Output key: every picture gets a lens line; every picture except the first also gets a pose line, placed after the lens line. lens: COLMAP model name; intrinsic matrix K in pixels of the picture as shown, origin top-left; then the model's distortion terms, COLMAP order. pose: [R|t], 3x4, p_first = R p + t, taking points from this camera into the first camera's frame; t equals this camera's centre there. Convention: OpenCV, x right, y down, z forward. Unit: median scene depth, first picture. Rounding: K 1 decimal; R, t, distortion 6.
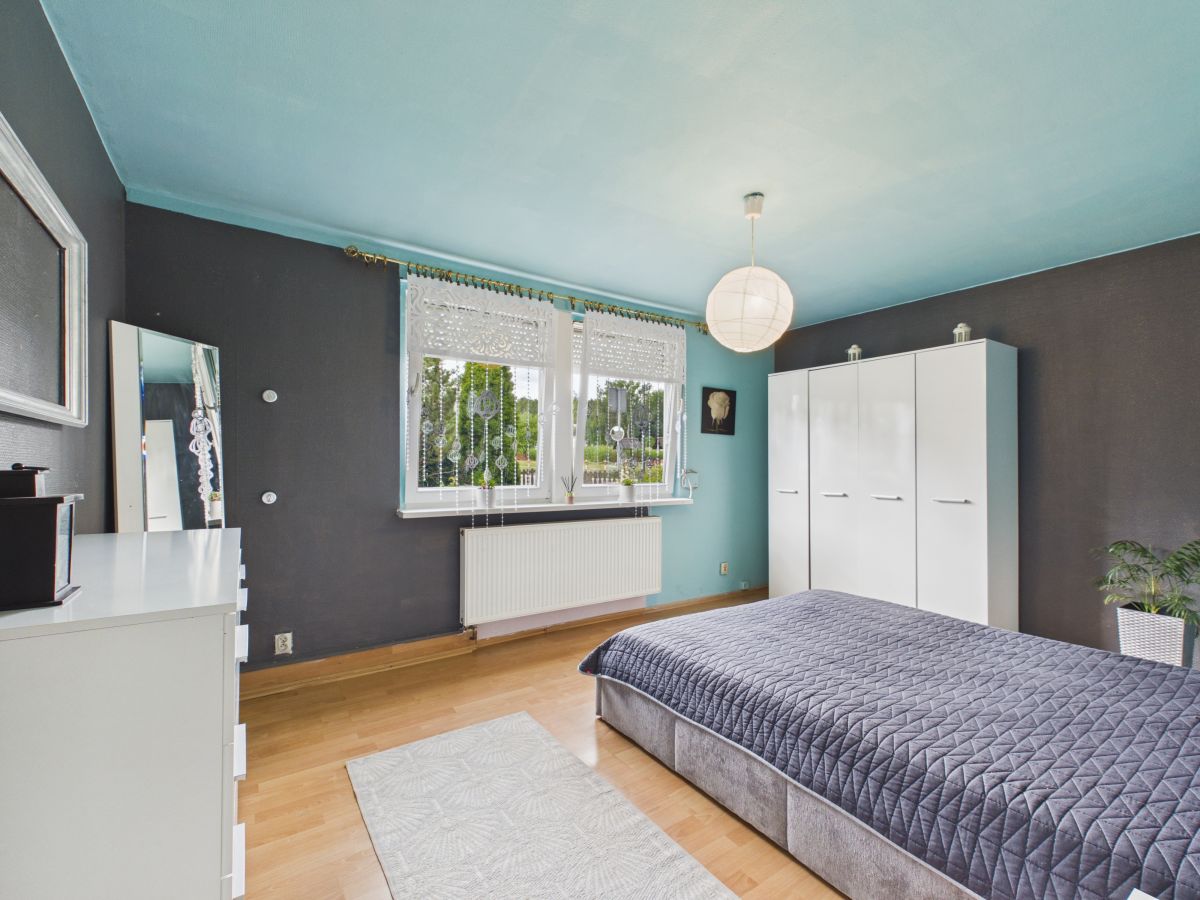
lens RADIAL K [[525.7, 0, 598.7], [0, 525.7, 463.0], [0, 0, 1]] dist [-0.000231, -0.000394]
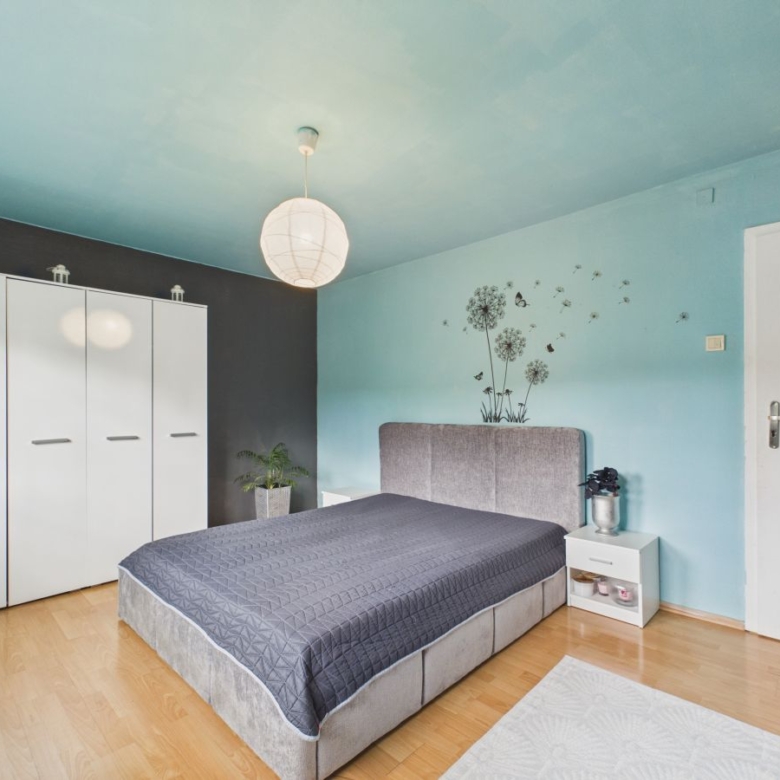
lens RADIAL K [[456.1, 0, 389.9], [0, 456.1, 404.5], [0, 0, 1]] dist [0.002275, -0.000010]
pose [[-0.189588, -0.006339, 0.981843, -0.413073], [-0.008573, 0.999952, 0.004801, -0.004562], [-0.981826, -0.007508, -0.189633, 0.720861]]
